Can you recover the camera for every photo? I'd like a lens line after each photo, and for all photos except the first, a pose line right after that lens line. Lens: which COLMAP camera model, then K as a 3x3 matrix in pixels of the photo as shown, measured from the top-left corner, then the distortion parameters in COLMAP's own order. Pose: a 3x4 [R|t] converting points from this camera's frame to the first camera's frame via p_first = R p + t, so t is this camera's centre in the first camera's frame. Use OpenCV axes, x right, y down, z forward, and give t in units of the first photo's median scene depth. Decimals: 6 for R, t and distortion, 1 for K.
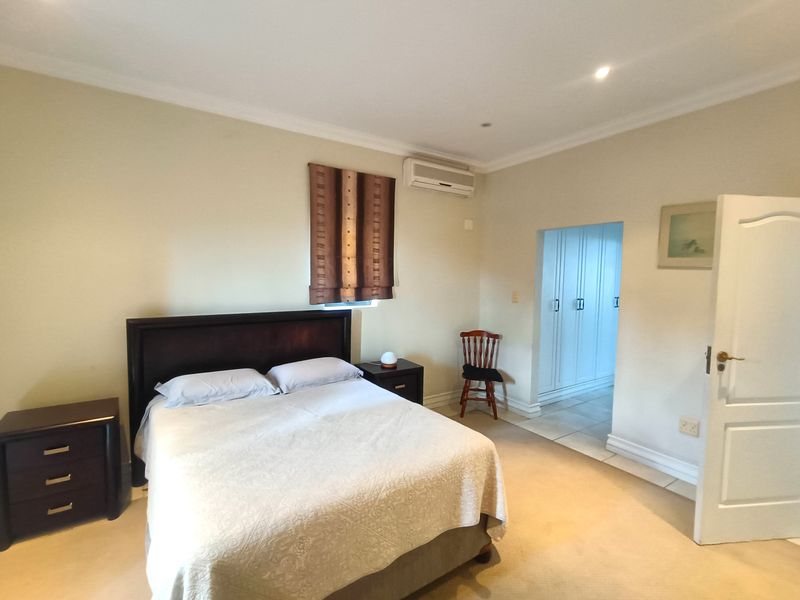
lens RADIAL K [[395.2, 0, 400.0], [0, 395.2, 300.0], [0, 0, 1]] dist [-0.000328, 0.000012]
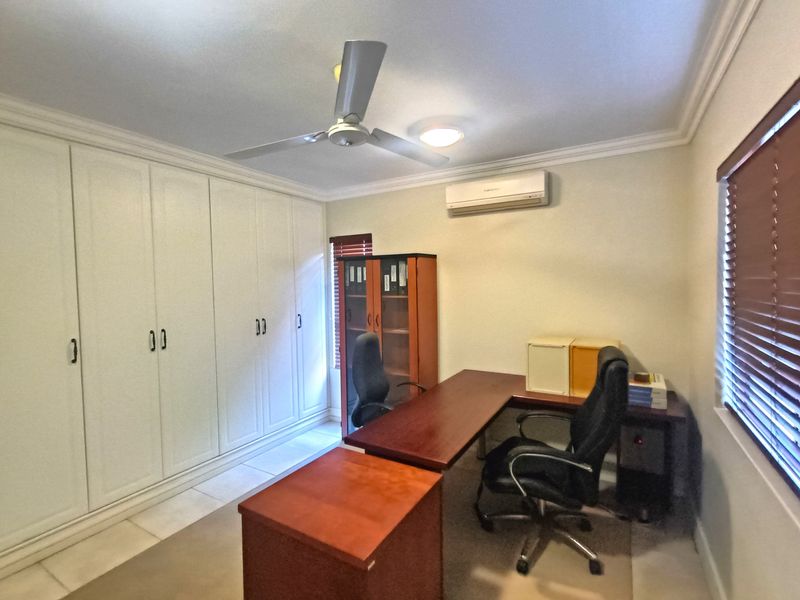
lens RADIAL K [[395.2, 0, 400.0], [0, 395.2, 300.0], [0, 0, 1]] dist [-0.000328, 0.000012]
pose [[0.866336, -0.047151, 0.497231, 0.152489], [0.063763, 0.997829, -0.016474, -0.004984], [-0.495374, 0.045978, 0.867462, 0.102448]]
